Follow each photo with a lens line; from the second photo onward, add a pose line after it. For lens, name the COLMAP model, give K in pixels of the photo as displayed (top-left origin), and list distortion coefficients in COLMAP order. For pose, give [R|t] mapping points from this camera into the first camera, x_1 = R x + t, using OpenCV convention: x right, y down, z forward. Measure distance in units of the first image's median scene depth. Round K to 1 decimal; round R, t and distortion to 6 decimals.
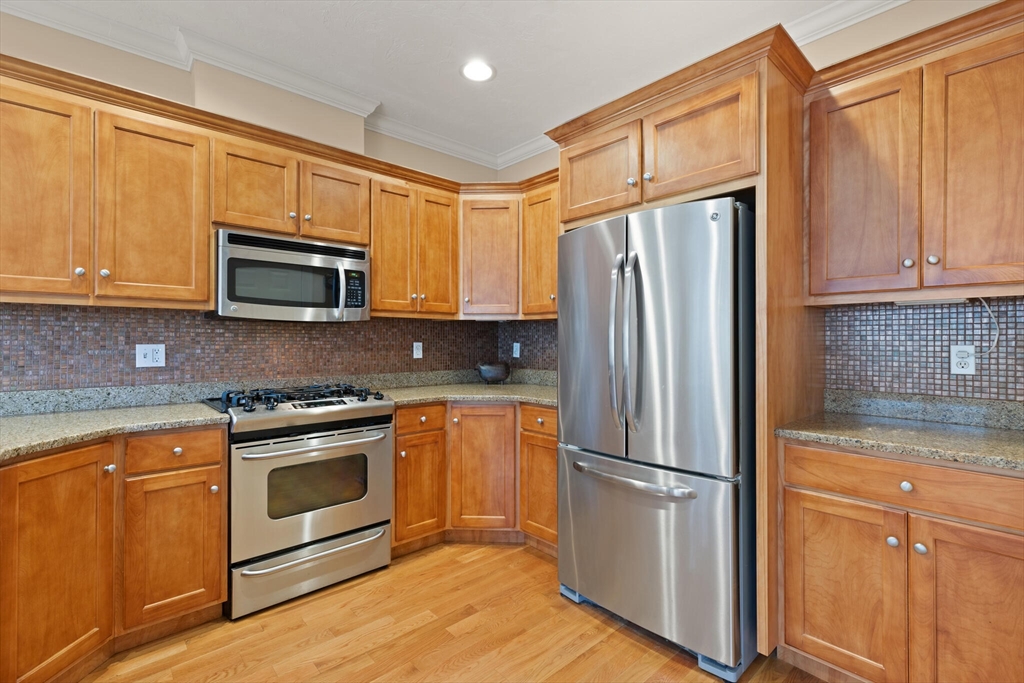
lens RADIAL K [[474.4, 0, 501.4], [0, 474.4, 341.1], [0, 0, 1]] dist [0.005014, -0.000516]
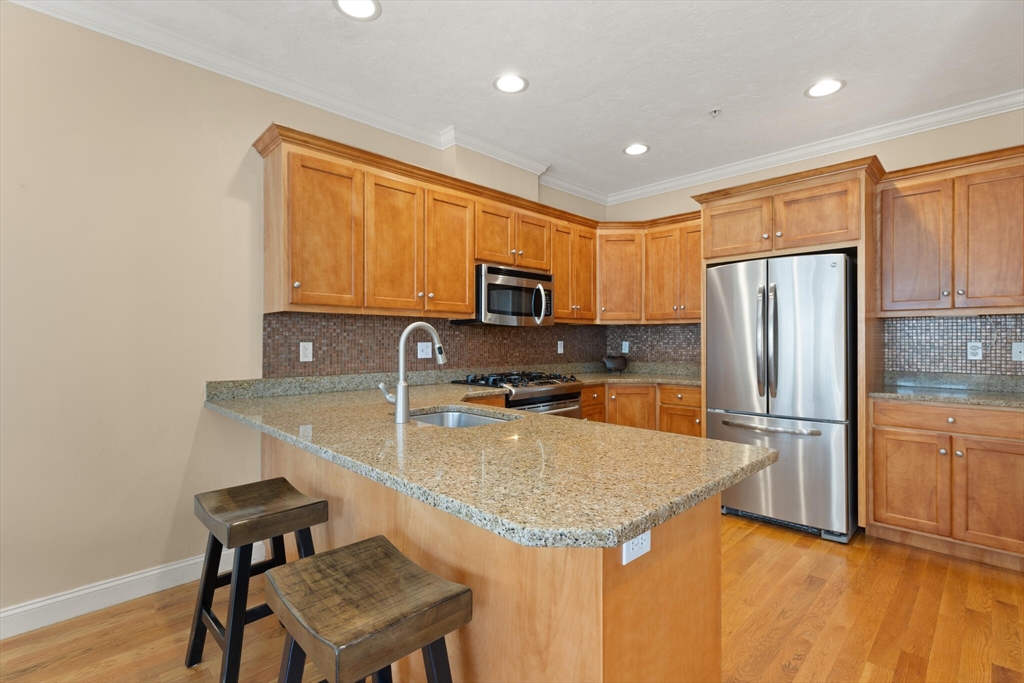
lens RADIAL K [[474.4, 0, 511.5], [0, 474.4, 341.0], [0, 0, 1]] dist [0.005014, -0.000516]
pose [[0.999084, -0.001082, 0.042772, -0.653109], [0.001060, 0.999999, 0.000545, 0.001982], [-0.042773, -0.000499, 0.999085, -0.536606]]
